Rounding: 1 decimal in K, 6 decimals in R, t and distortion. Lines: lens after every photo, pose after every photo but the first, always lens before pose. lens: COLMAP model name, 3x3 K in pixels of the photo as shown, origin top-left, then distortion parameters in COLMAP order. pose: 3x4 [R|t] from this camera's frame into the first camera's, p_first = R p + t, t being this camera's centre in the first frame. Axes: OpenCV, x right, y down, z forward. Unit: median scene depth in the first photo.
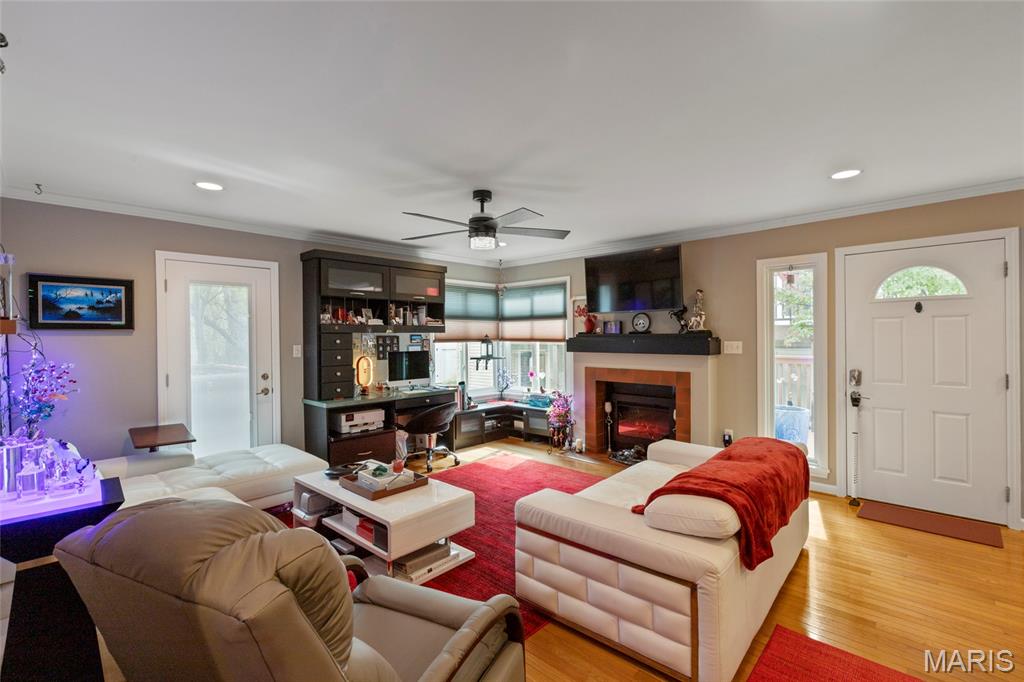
lens RADIAL K [[455.2, 0, 513.2], [0, 455.2, 340.8], [0, 0, 1]] dist [0.000559, 0.000126]
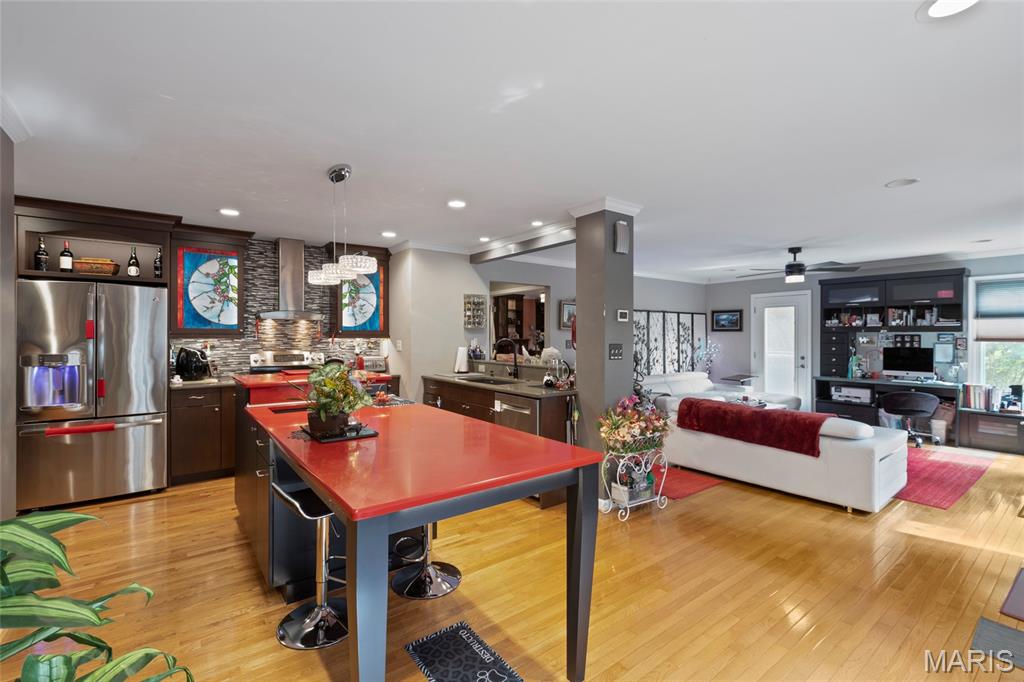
lens RADIAL K [[455.2, 0, 509.8], [0, 455.2, 341.8], [0, 0, 1]] dist [0.000559, 0.000126]
pose [[-0.169387, 0.022160, -0.985300, 1.178083], [-0.009203, 0.999668, 0.024066, -0.011844], [0.985507, 0.013144, -0.169127, 0.180470]]
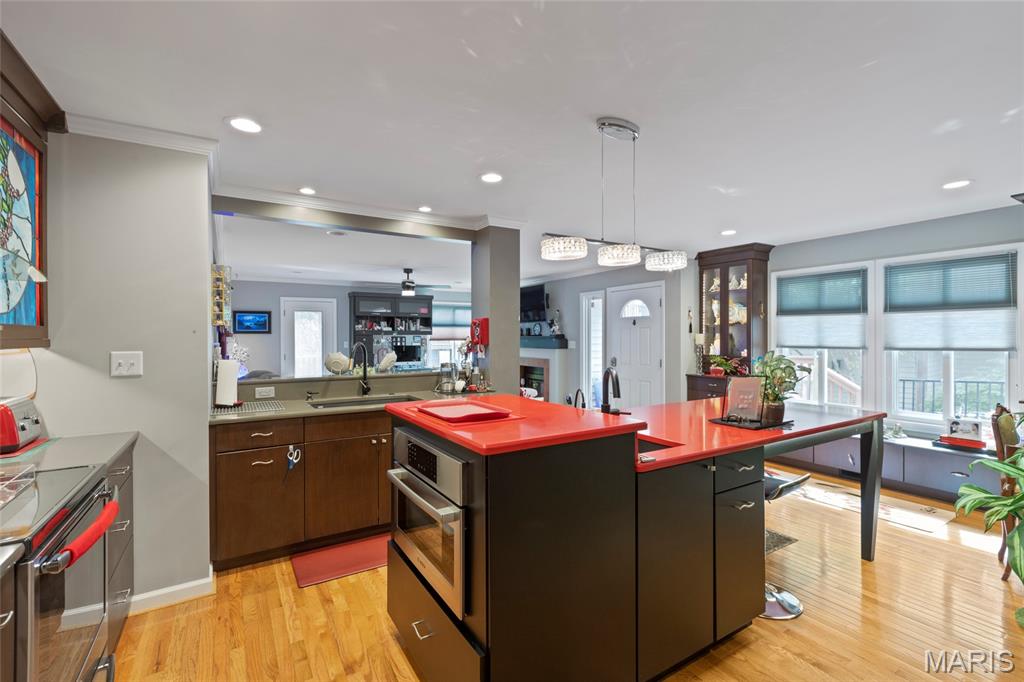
lens RADIAL K [[455.2, 0, 513.7], [0, 455.2, 339.4], [0, 0, 1]] dist [0.000559, 0.000126]
pose [[0.967374, 0.006466, -0.253272, 0.639241], [-0.006982, 0.999975, -0.001140, -0.000906], [0.253258, 0.002872, 0.967395, -0.620679]]
